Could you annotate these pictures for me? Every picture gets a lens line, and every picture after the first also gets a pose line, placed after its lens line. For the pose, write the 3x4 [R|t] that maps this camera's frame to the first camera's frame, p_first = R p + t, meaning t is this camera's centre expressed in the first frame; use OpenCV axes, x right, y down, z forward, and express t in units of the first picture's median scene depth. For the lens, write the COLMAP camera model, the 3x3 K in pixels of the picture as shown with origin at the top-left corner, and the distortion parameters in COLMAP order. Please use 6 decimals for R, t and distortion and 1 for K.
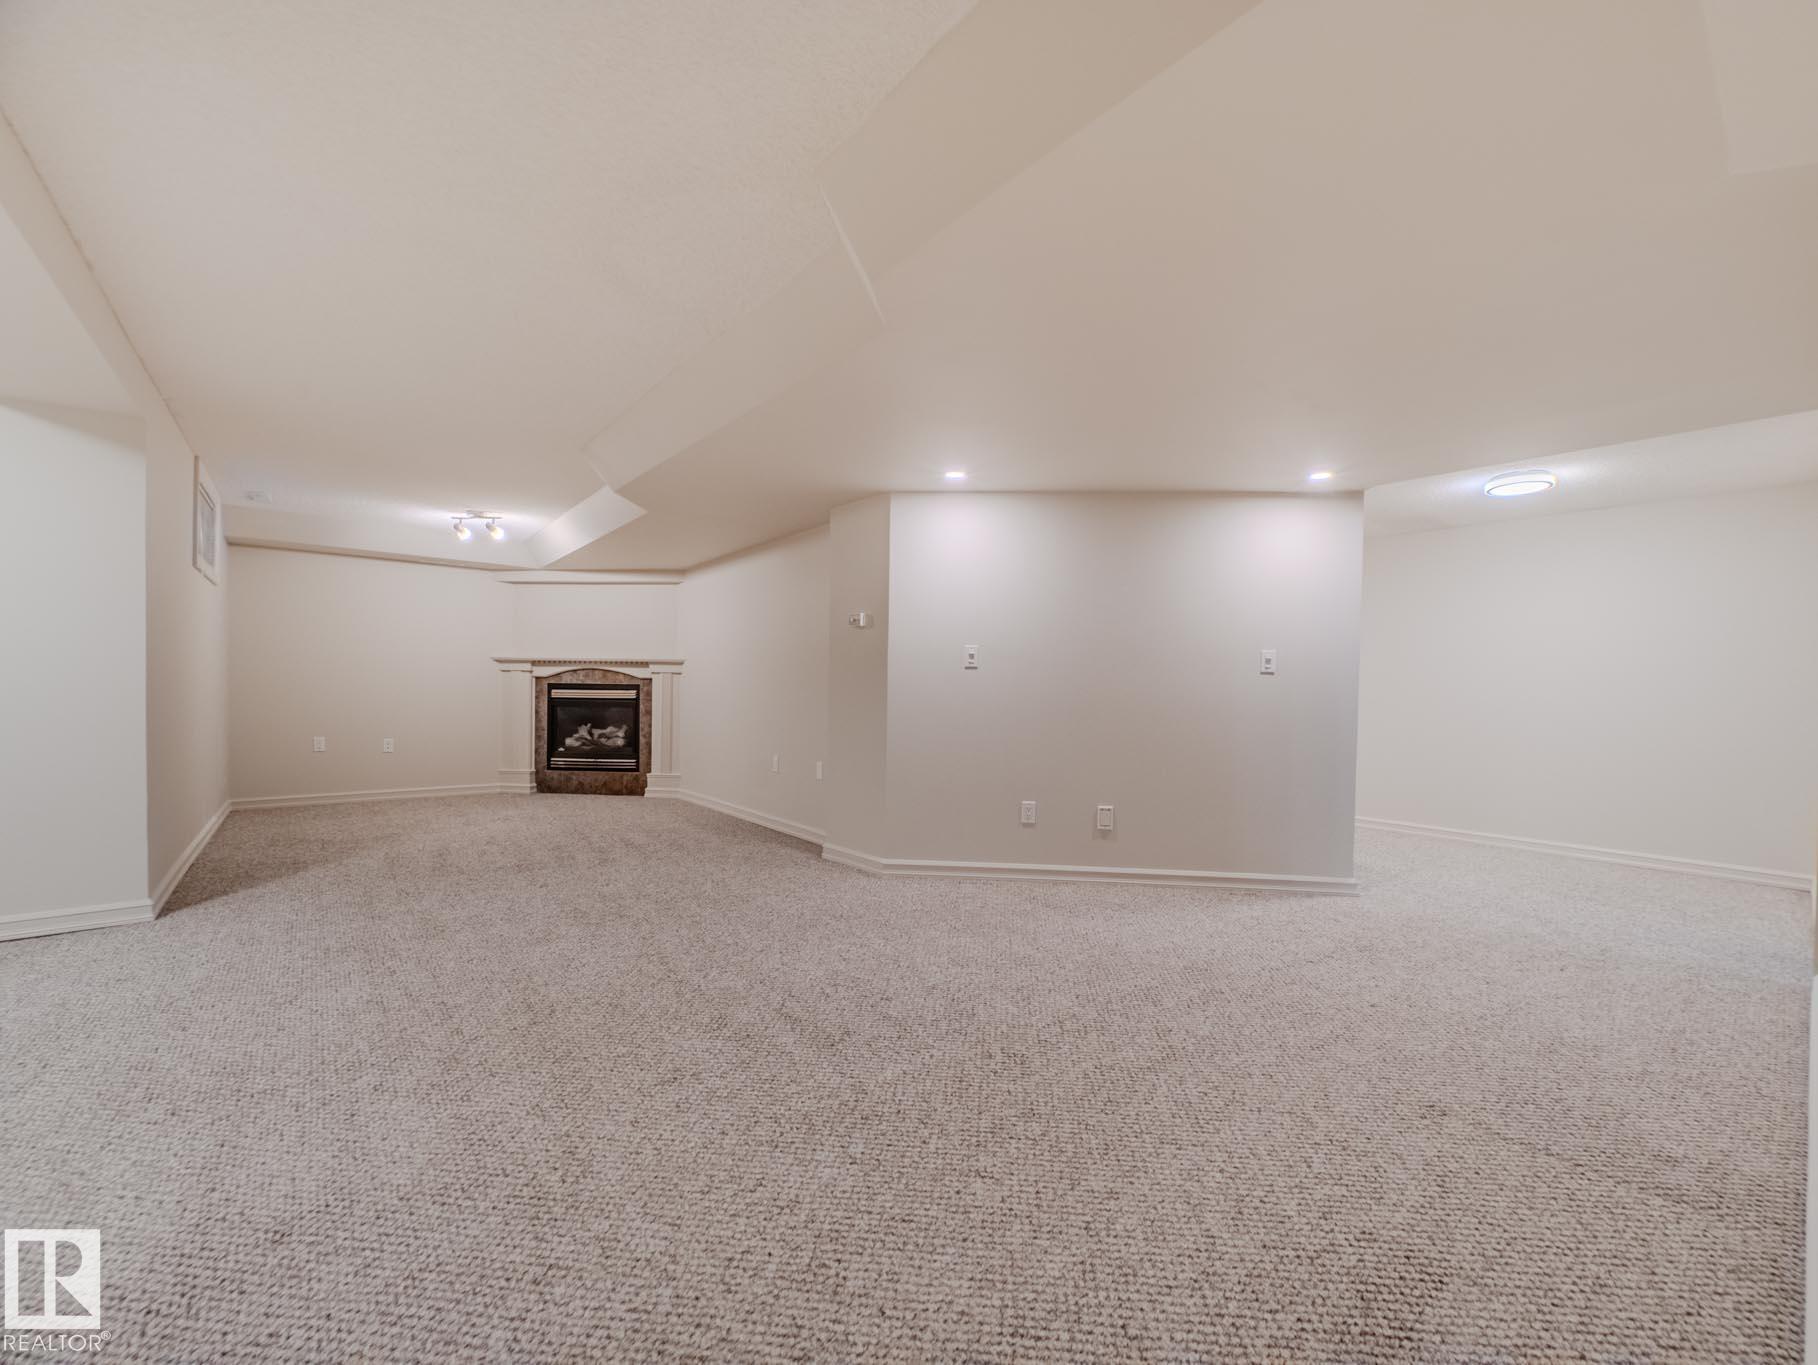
lens RADIAL K [[730.5, 0, 927.8], [0, 730.5, 700.5], [0, 0, 1]] dist [-0.000129, -0.004822]
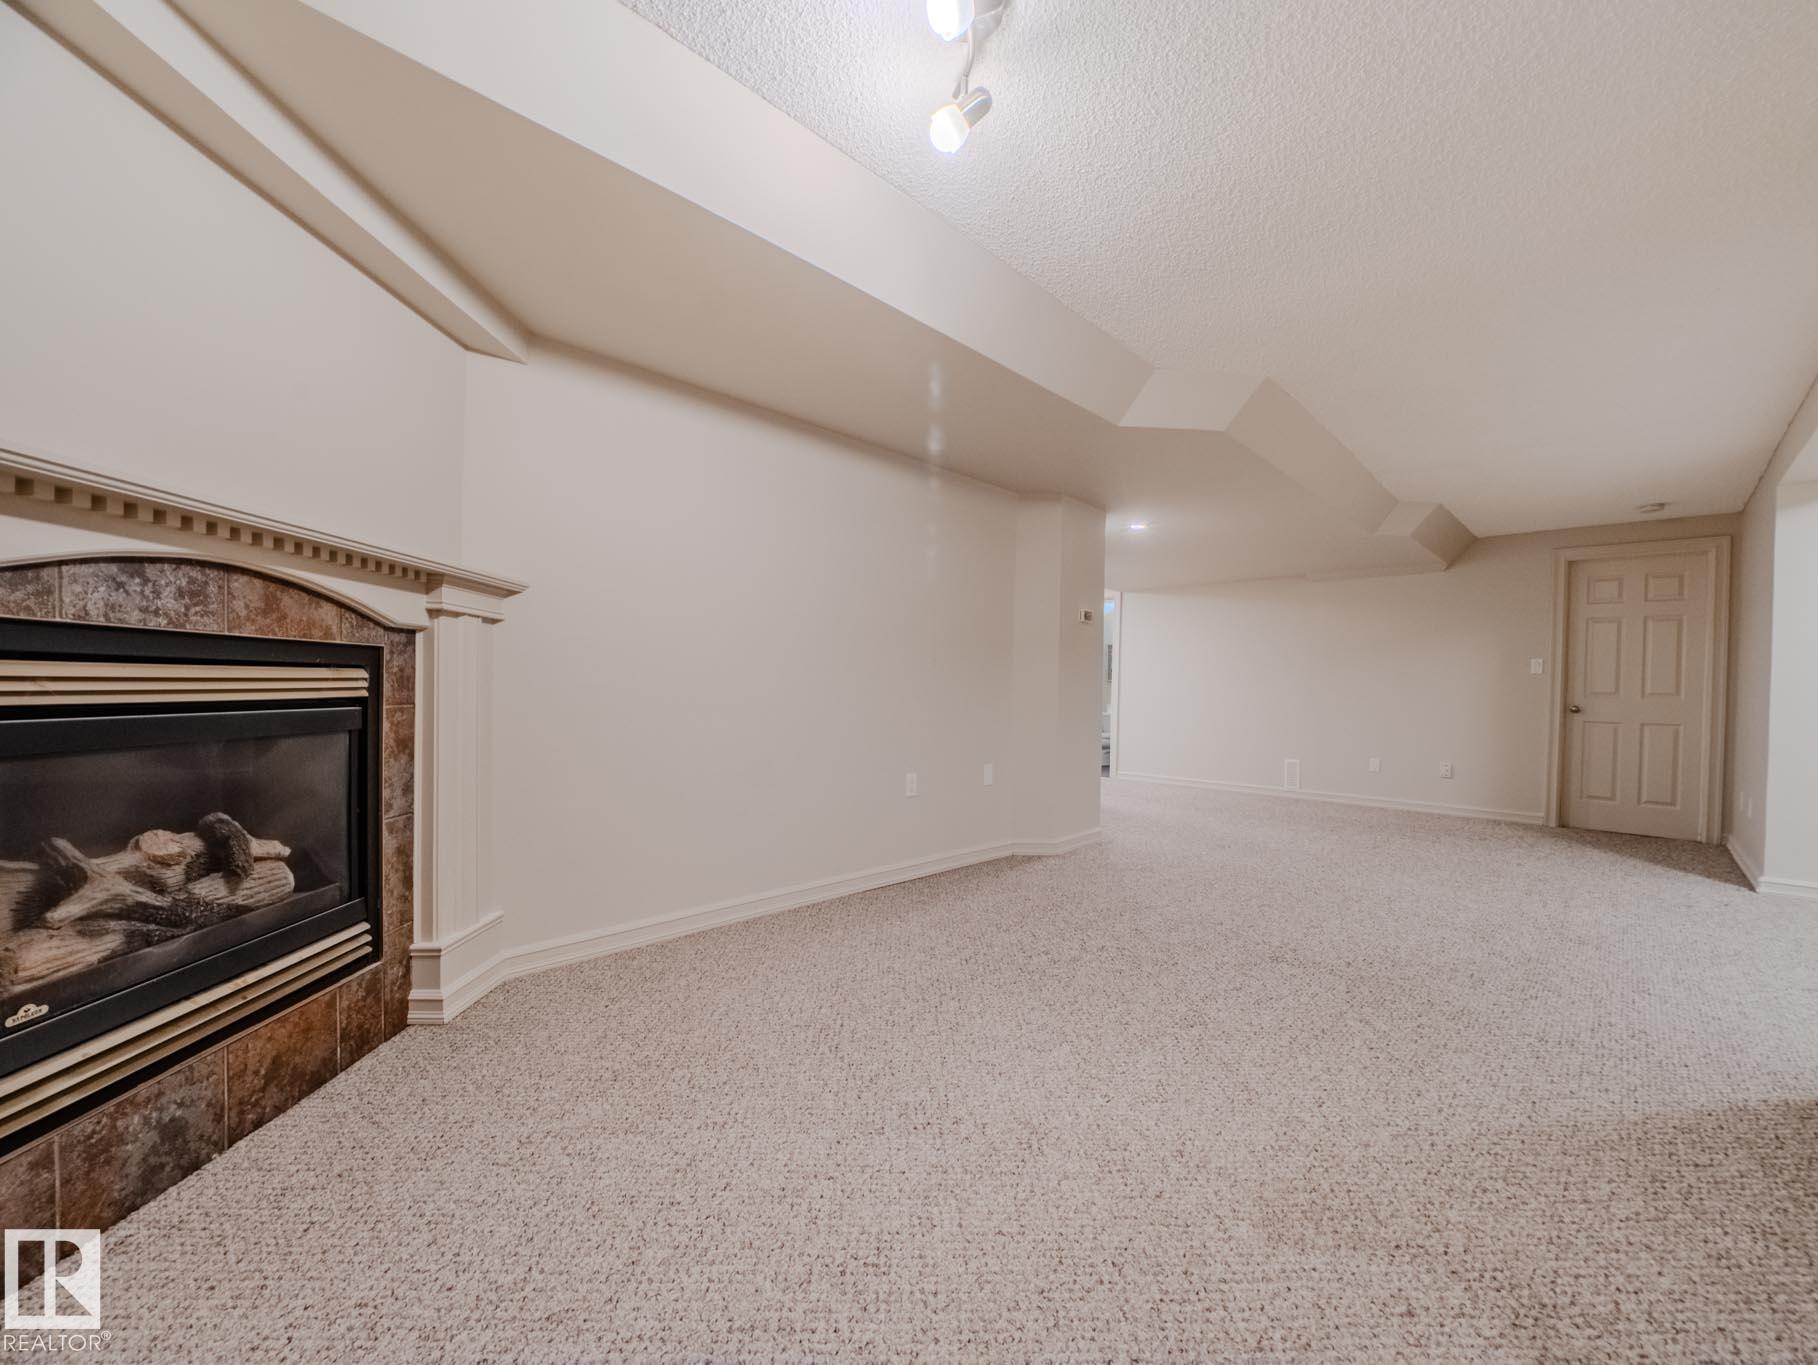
lens RADIAL K [[730.5, 0, 927.8], [0, 730.5, 700.5], [0, 0, 1]] dist [-0.000129, -0.004822]
pose [[-0.103411, -0.035696, 0.993998, -0.686886], [-0.005434, 0.999361, 0.035323, -0.012498], [-0.994624, -0.001748, -0.103539, 0.812959]]
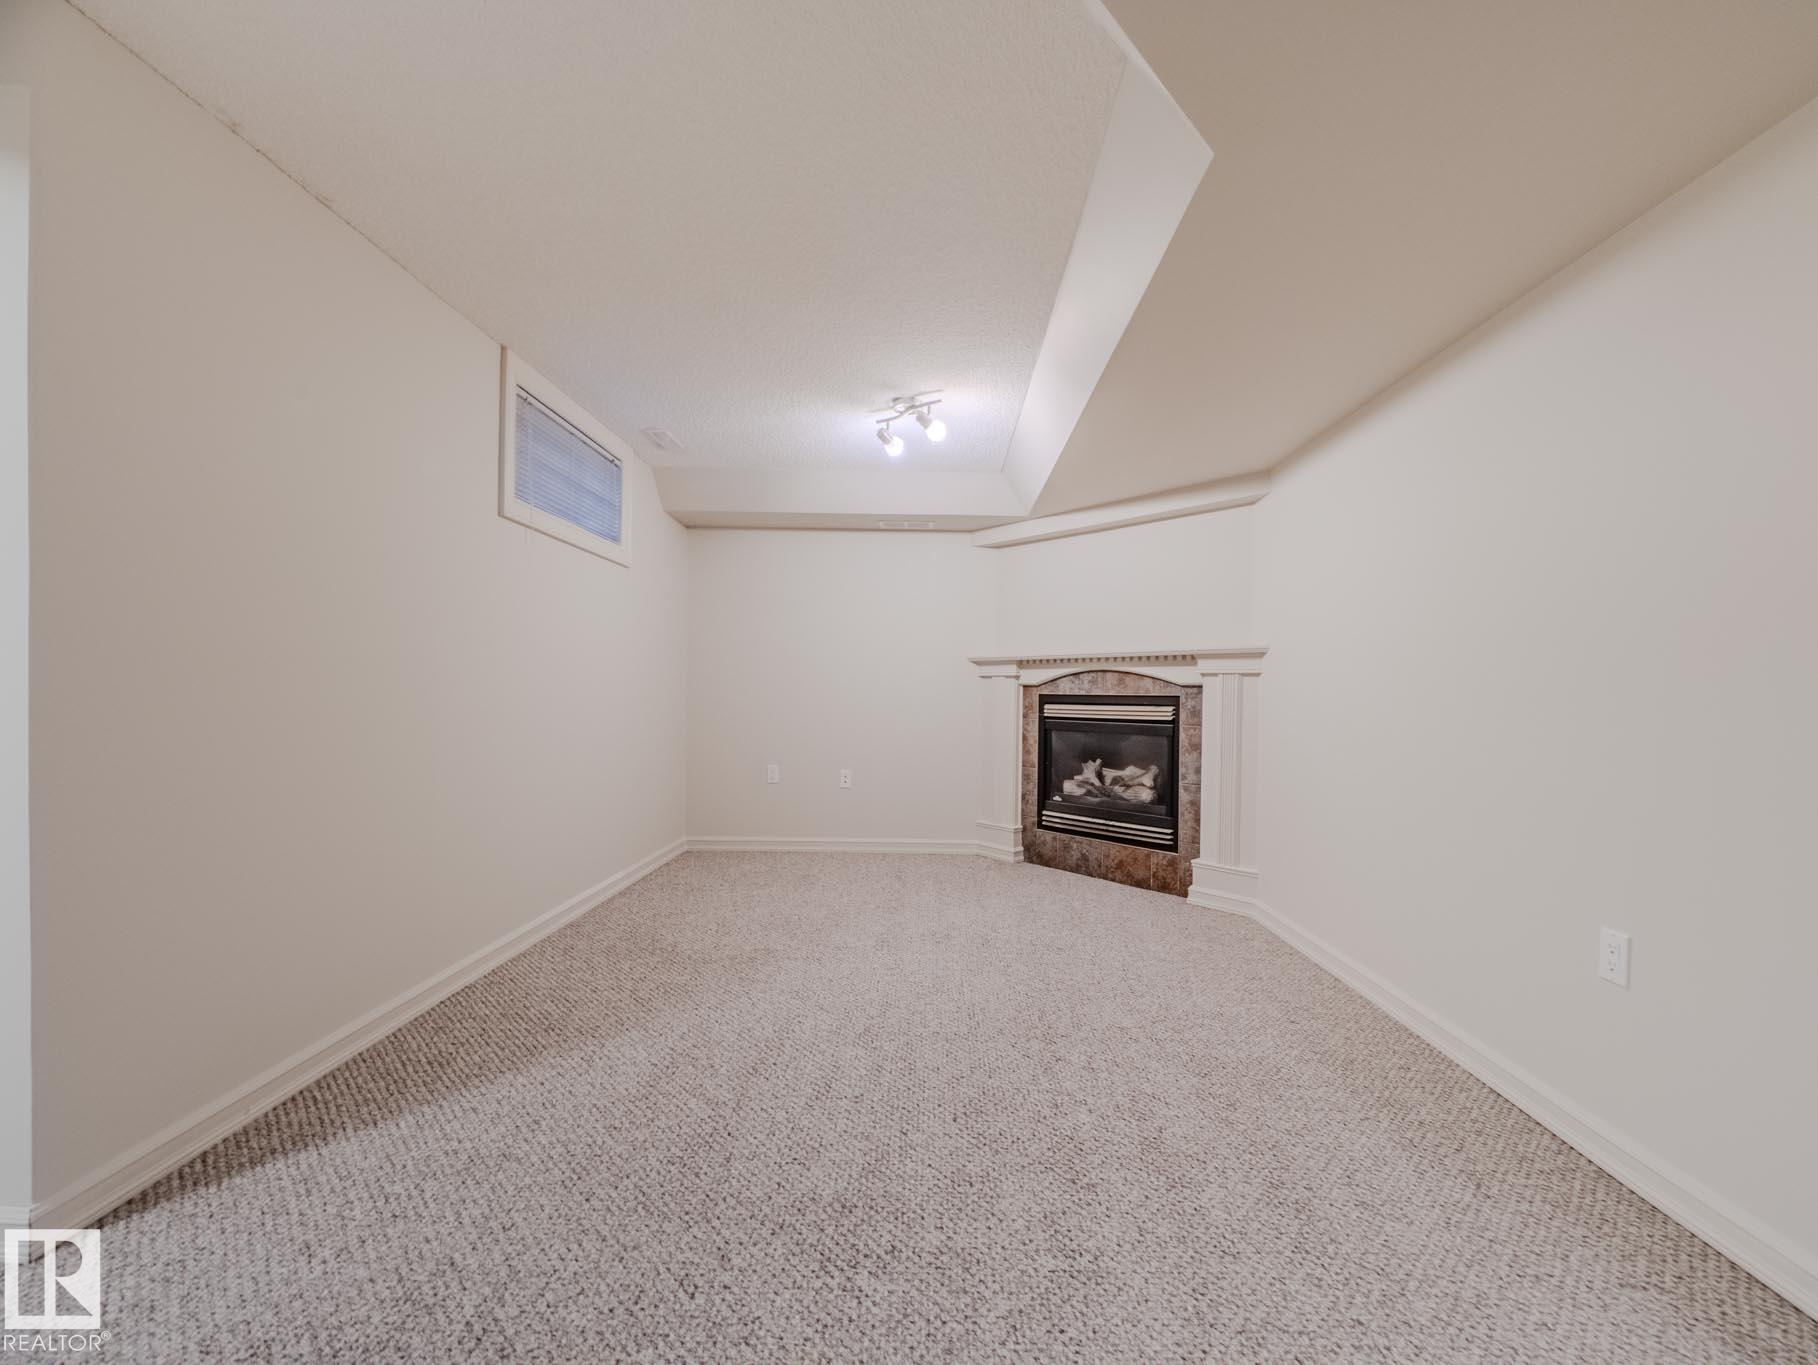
lens RADIAL K [[730.5, 0, 927.8], [0, 730.5, 700.5], [0, 0, 1]] dist [-0.000129, -0.004822]
pose [[0.761982, 0.000875, -0.647598, -0.177898], [-0.010613, 0.999882, -0.011136, -0.010058], [0.647511, 0.015359, 0.761901, 0.445653]]
